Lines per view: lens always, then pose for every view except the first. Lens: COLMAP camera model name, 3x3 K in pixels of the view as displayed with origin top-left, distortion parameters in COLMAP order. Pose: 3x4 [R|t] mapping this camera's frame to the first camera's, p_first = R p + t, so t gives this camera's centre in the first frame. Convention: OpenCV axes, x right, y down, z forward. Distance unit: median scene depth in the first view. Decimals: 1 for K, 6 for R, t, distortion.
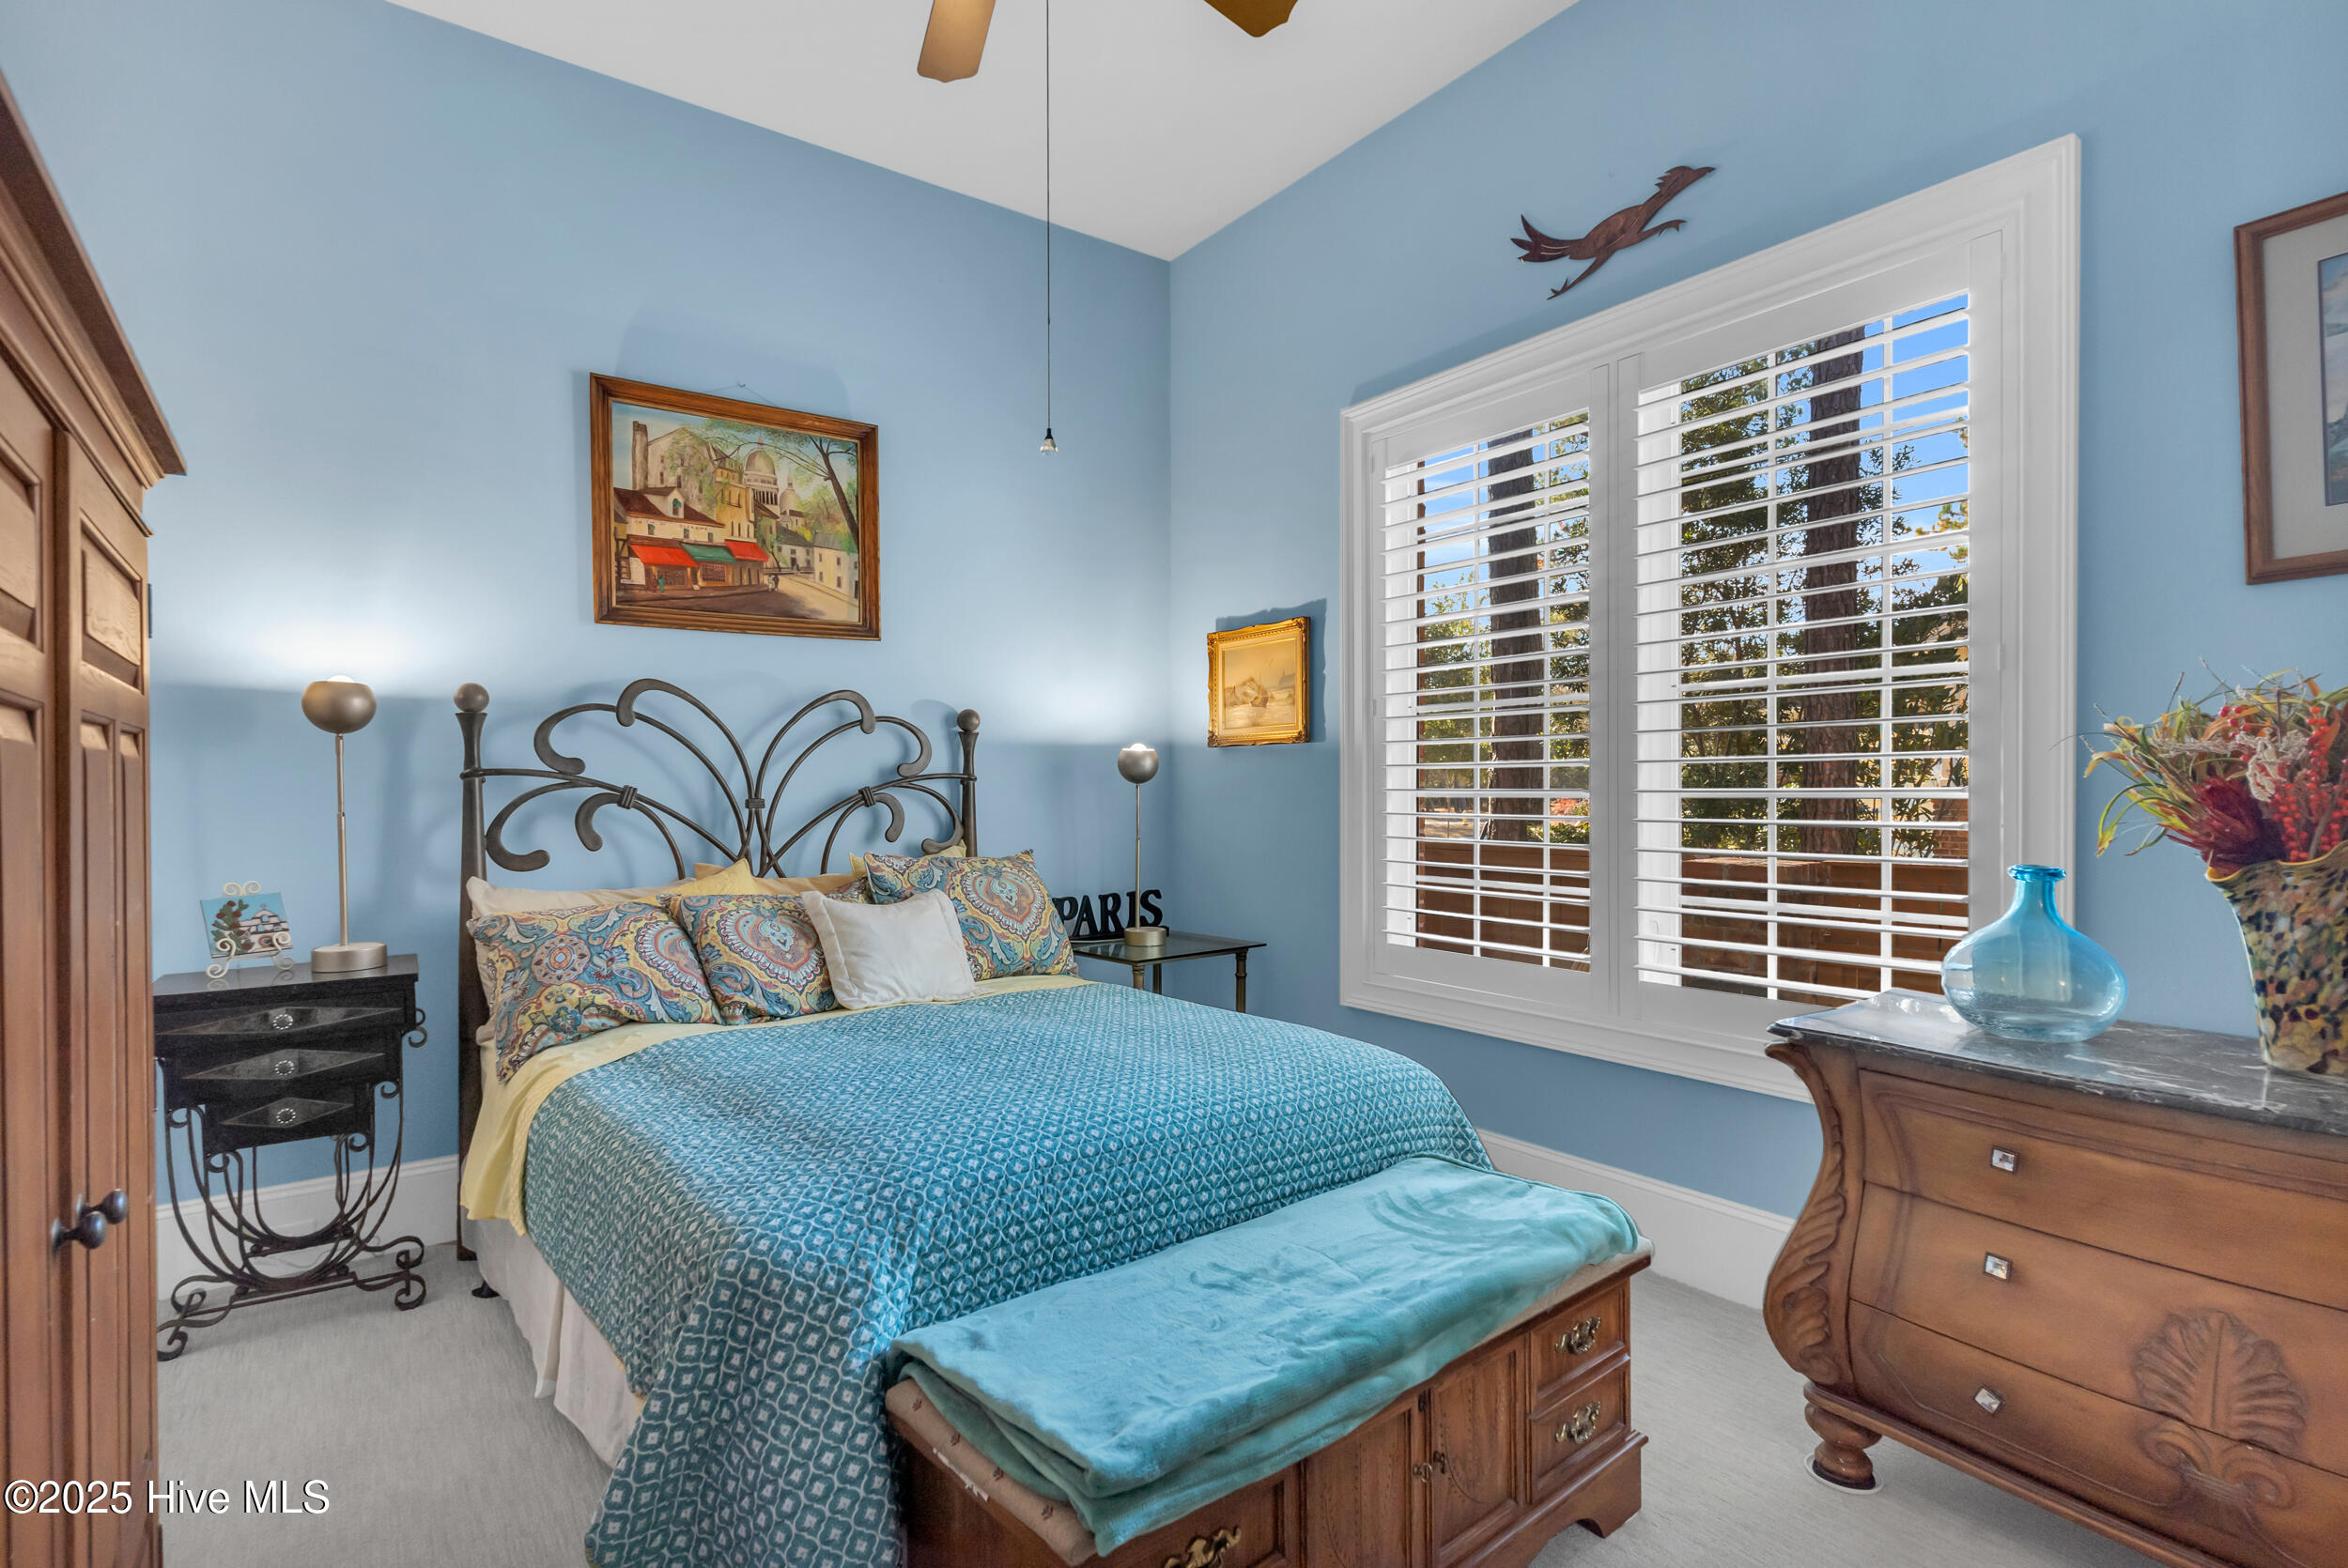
lens RADIAL K [[1140.9, 0, 1182.1], [0, 1140.9, 797.6], [0, 0, 1]] dist [-0.004302, -0.000094]
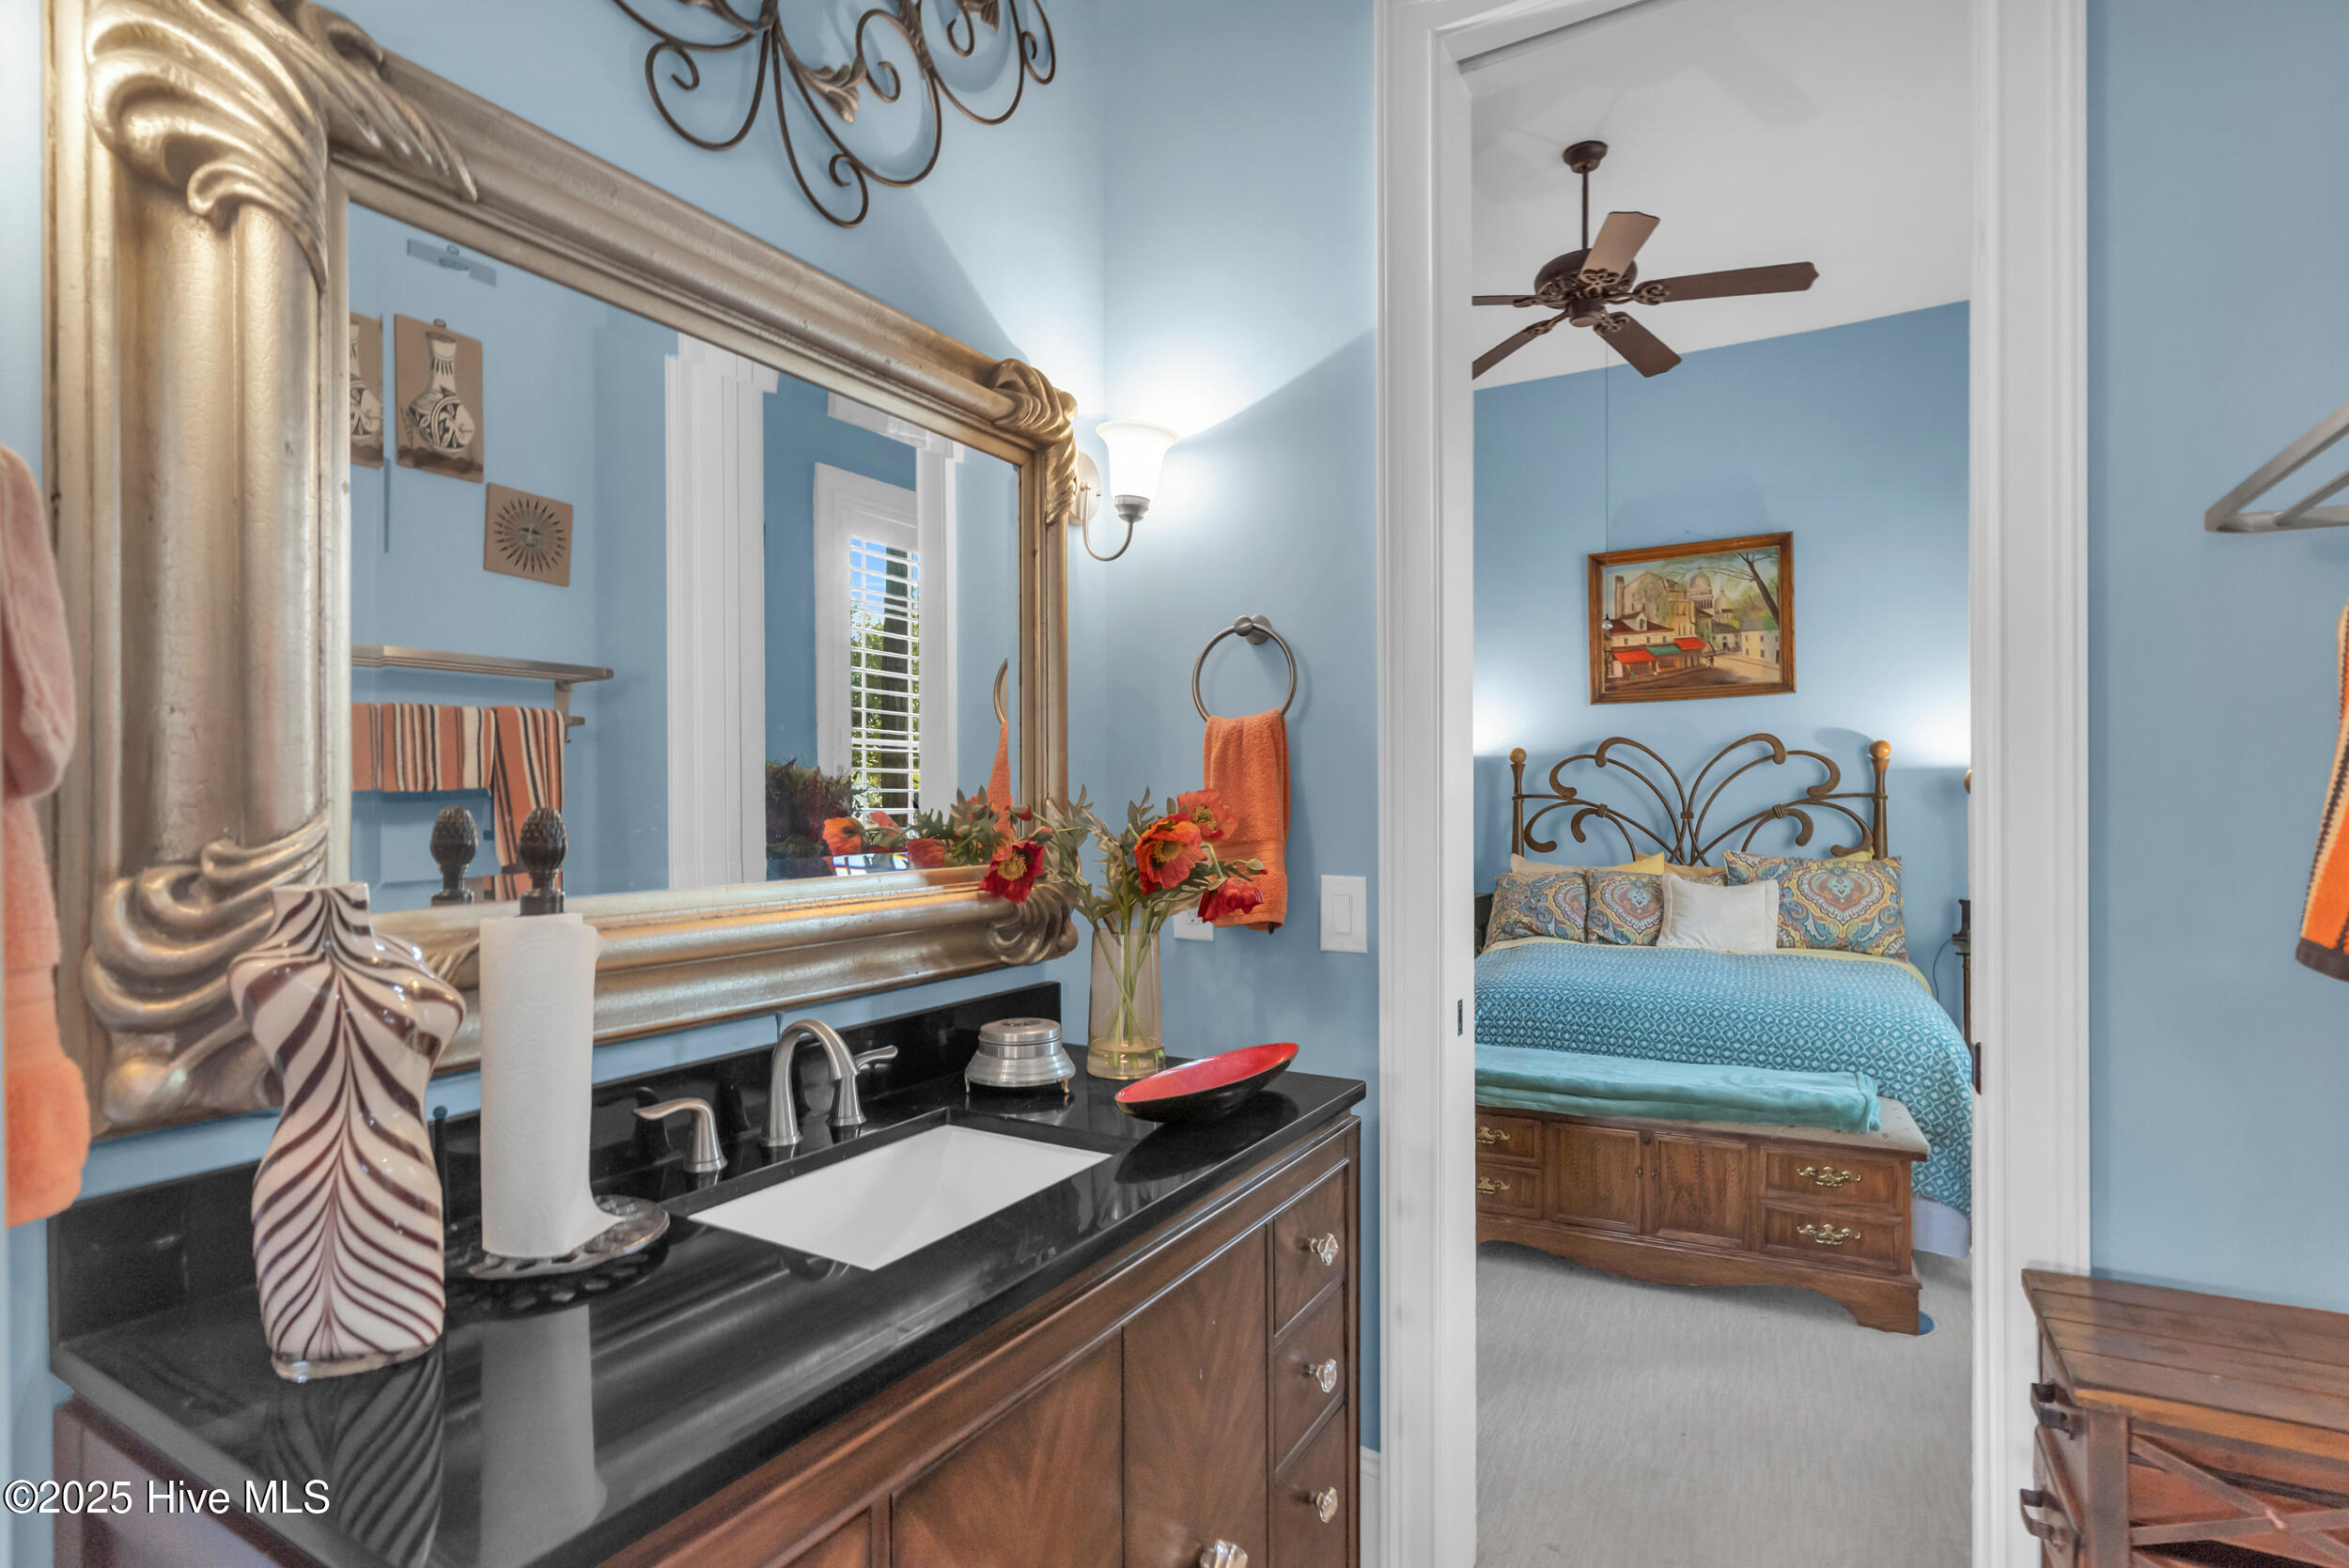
lens RADIAL K [[1141.5, 0, 1169.9], [0, 1141.5, 800.0], [0, 0, 1]] dist [-0.004302, -0.000094]
pose [[0.400346, -0.001458, -0.916363, 0.706167], [-0.003227, 0.999990, -0.003001, -0.008383], [0.916358, 0.004158, 0.400337, -0.205142]]
